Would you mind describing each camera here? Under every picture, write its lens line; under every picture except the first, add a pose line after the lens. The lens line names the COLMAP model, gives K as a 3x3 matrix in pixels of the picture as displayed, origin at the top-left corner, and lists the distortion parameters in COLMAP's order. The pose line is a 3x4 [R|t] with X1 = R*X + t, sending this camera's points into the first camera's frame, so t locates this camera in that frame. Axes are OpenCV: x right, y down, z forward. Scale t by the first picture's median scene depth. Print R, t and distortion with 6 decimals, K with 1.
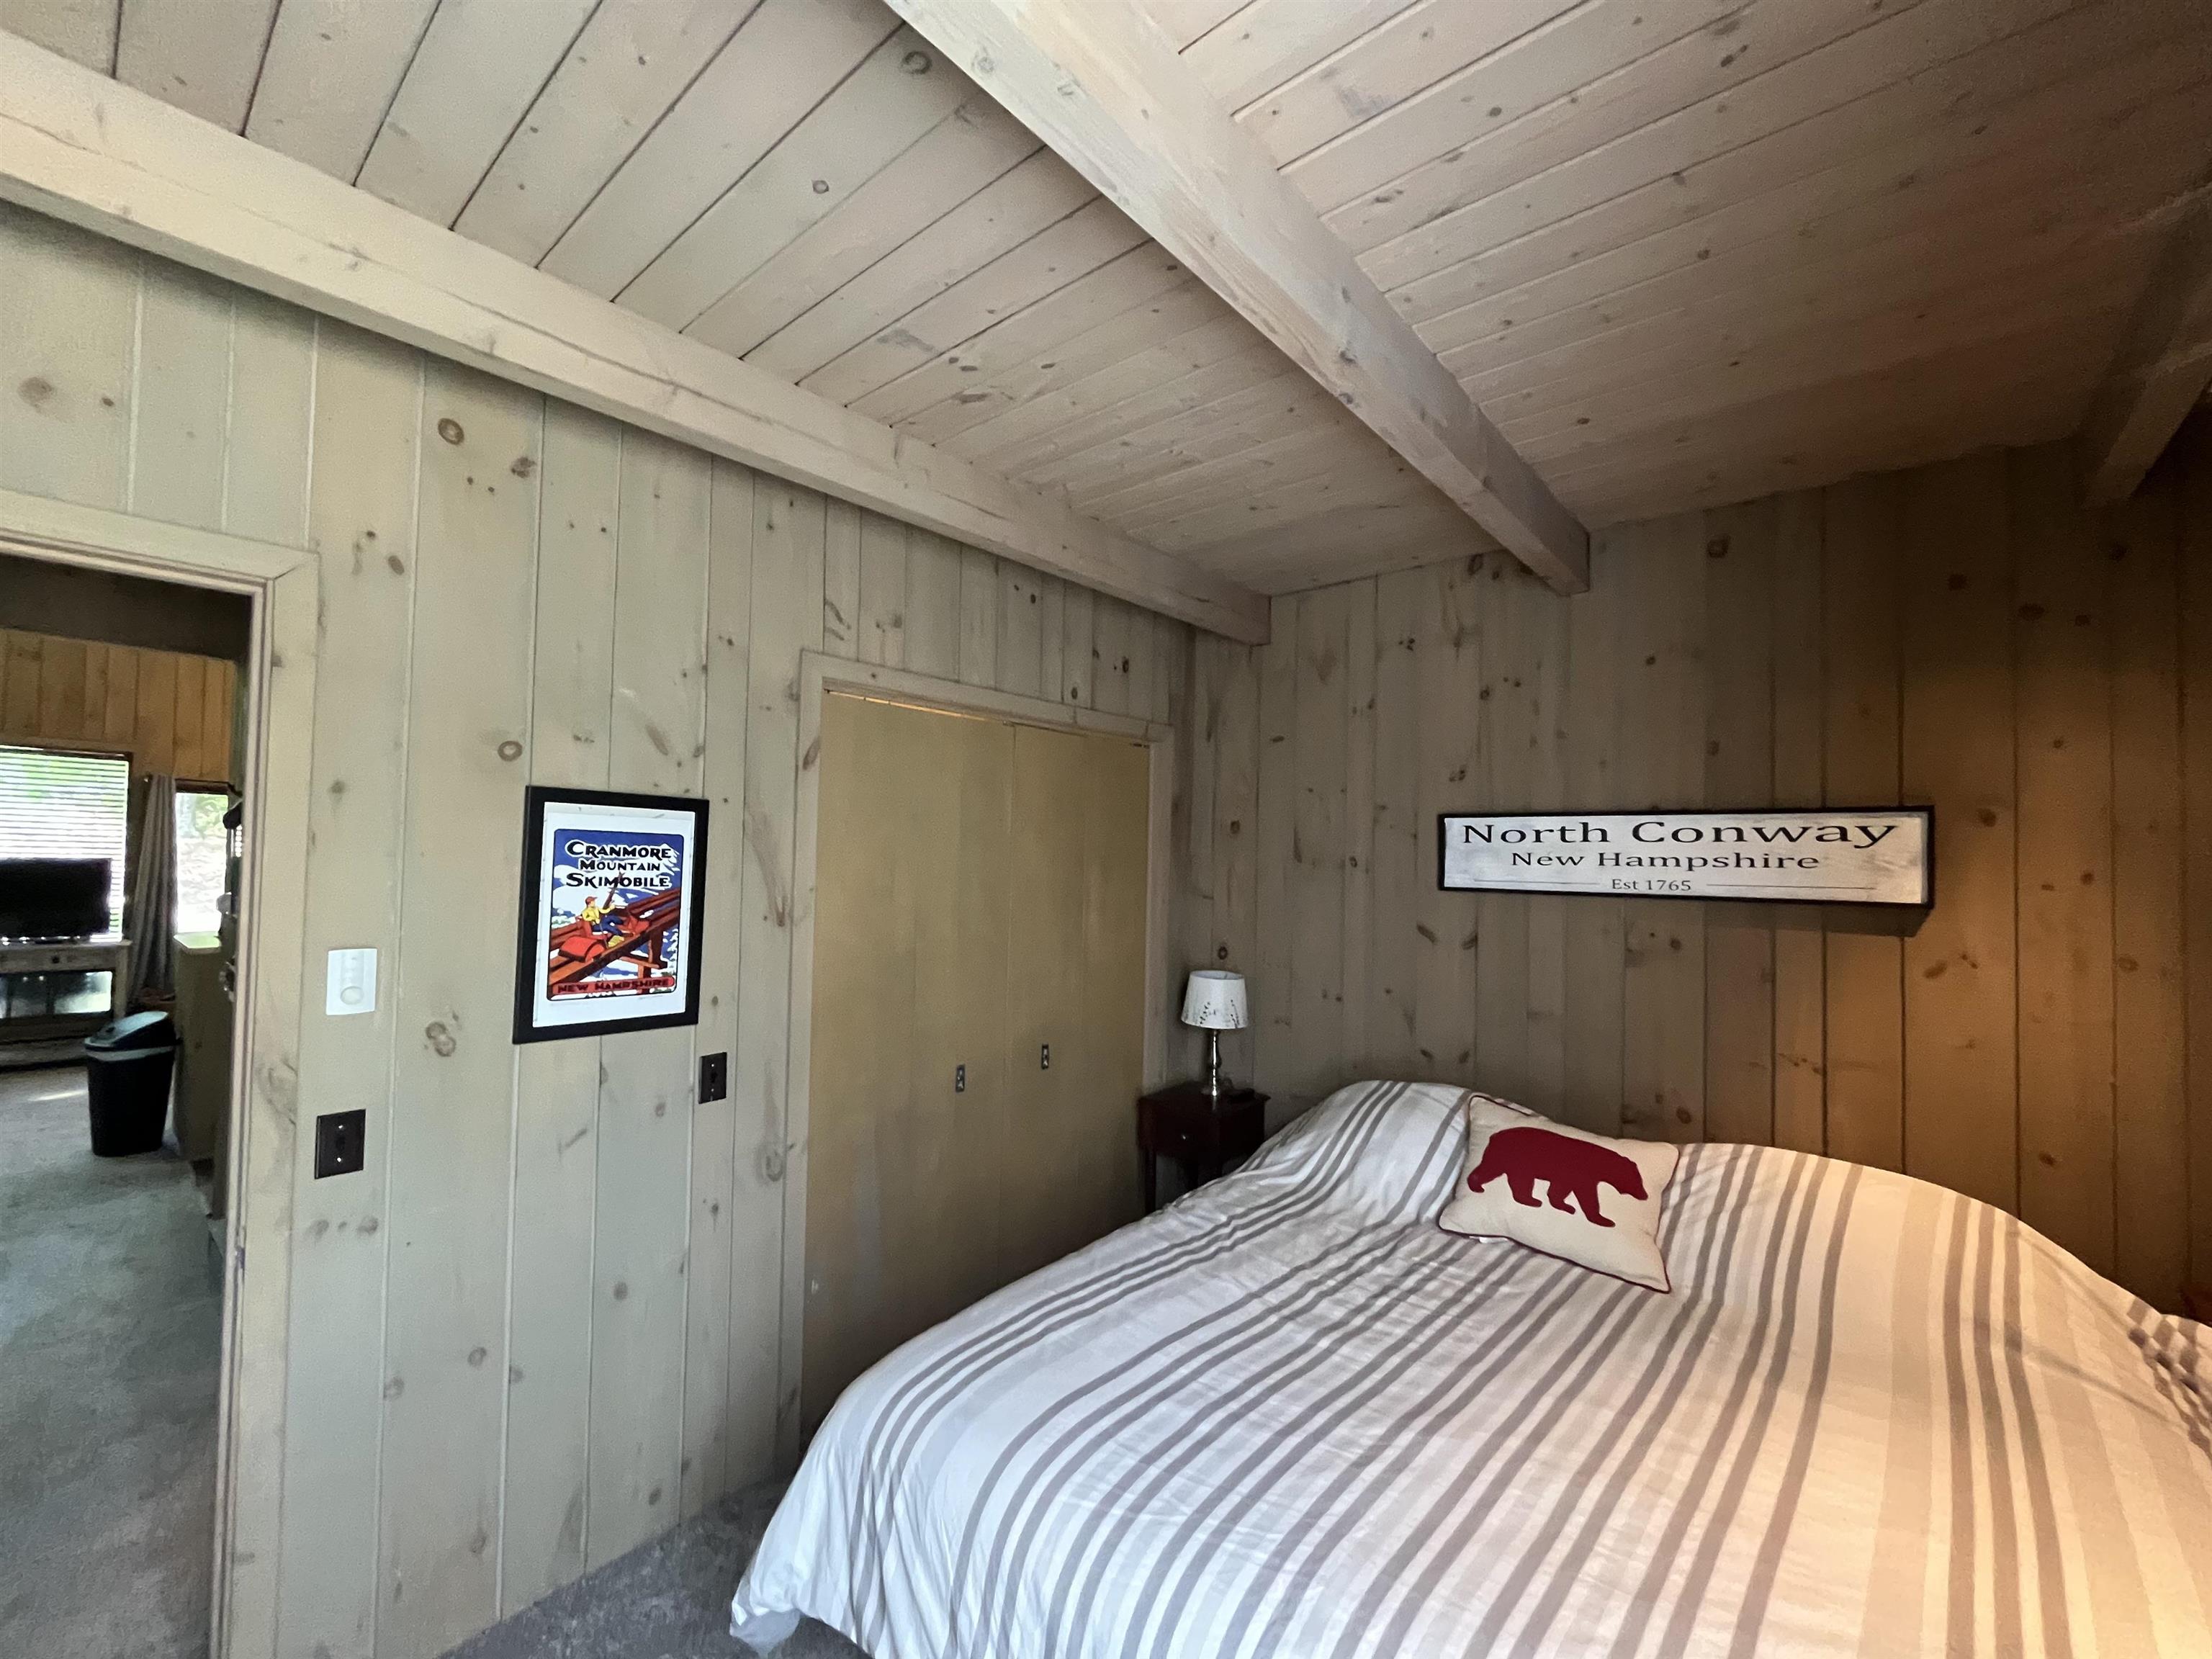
lens RADIAL K [[904.6, 0, 1106.1], [0, 904.6, 837.5], [0, 0, 1]] dist [-0.002763, -0.000373]
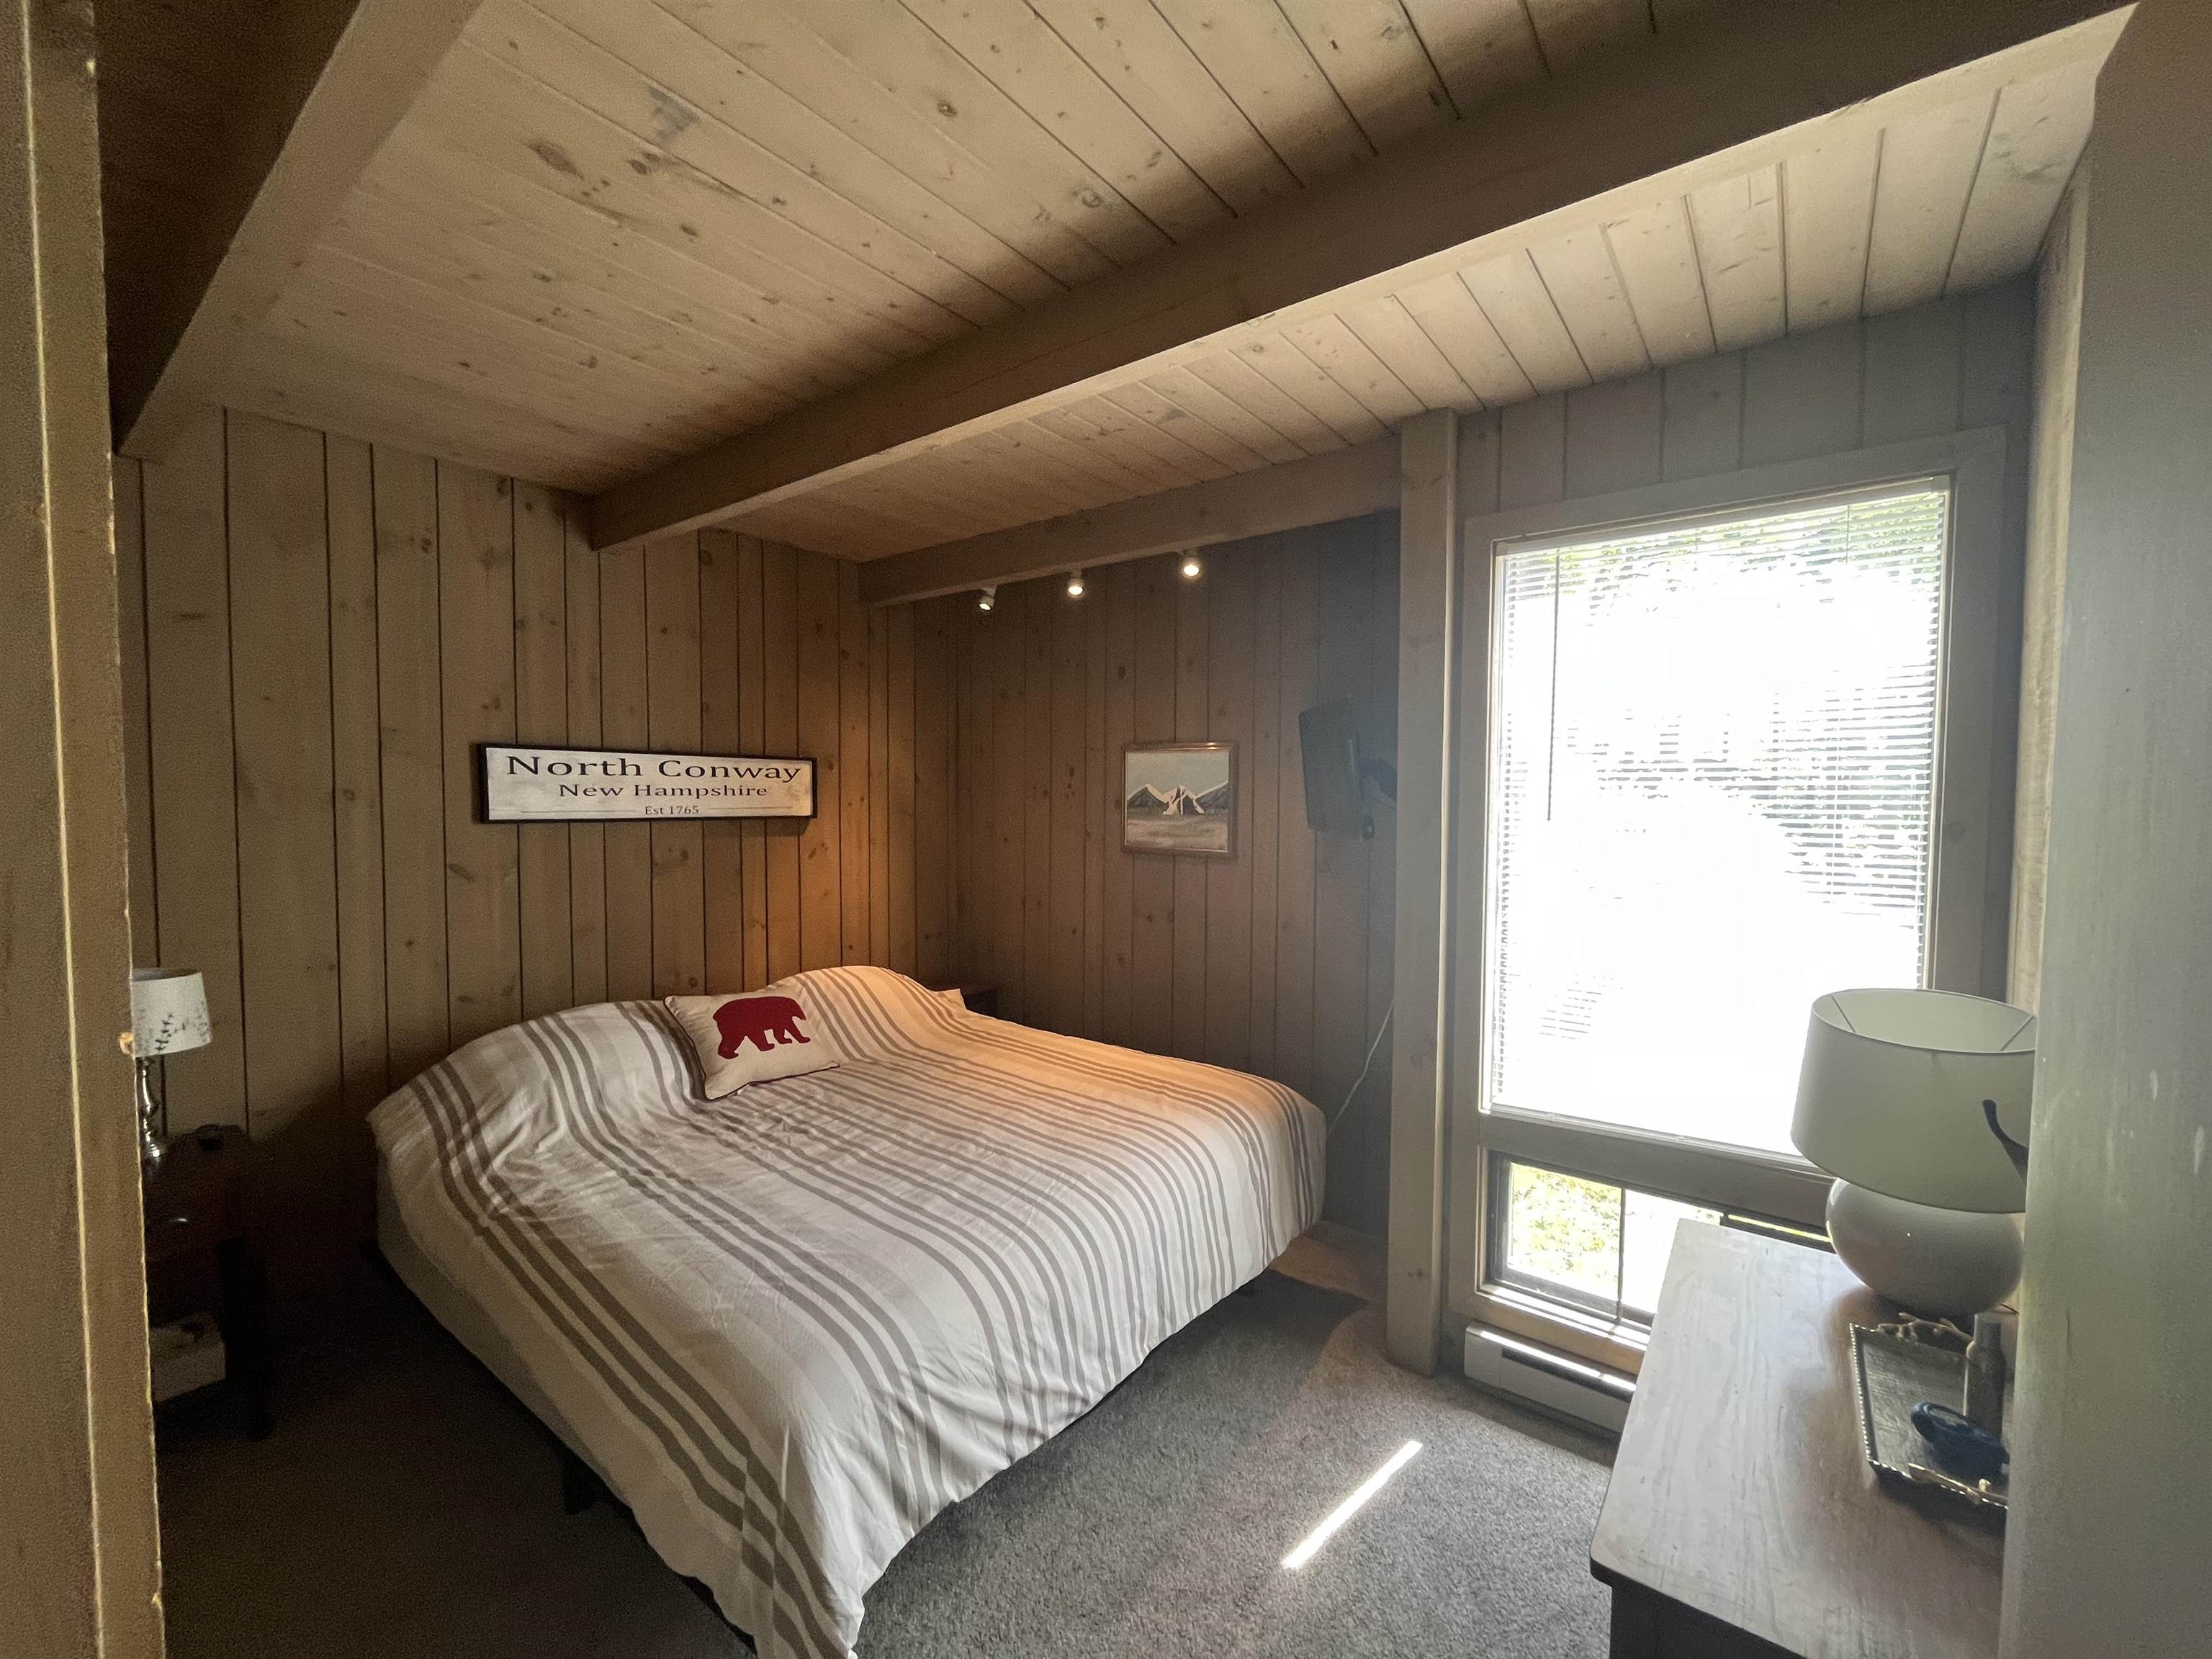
lens RADIAL K [[904.6, 0, 1106.1], [0, 904.6, 837.5], [0, 0, 1]] dist [-0.002763, -0.000373]
pose [[-0.047655, -0.066334, 0.996659, -0.783636], [-0.032770, 0.997359, 0.064813, -0.012994], [-0.998326, -0.029572, -0.049702, 0.506356]]
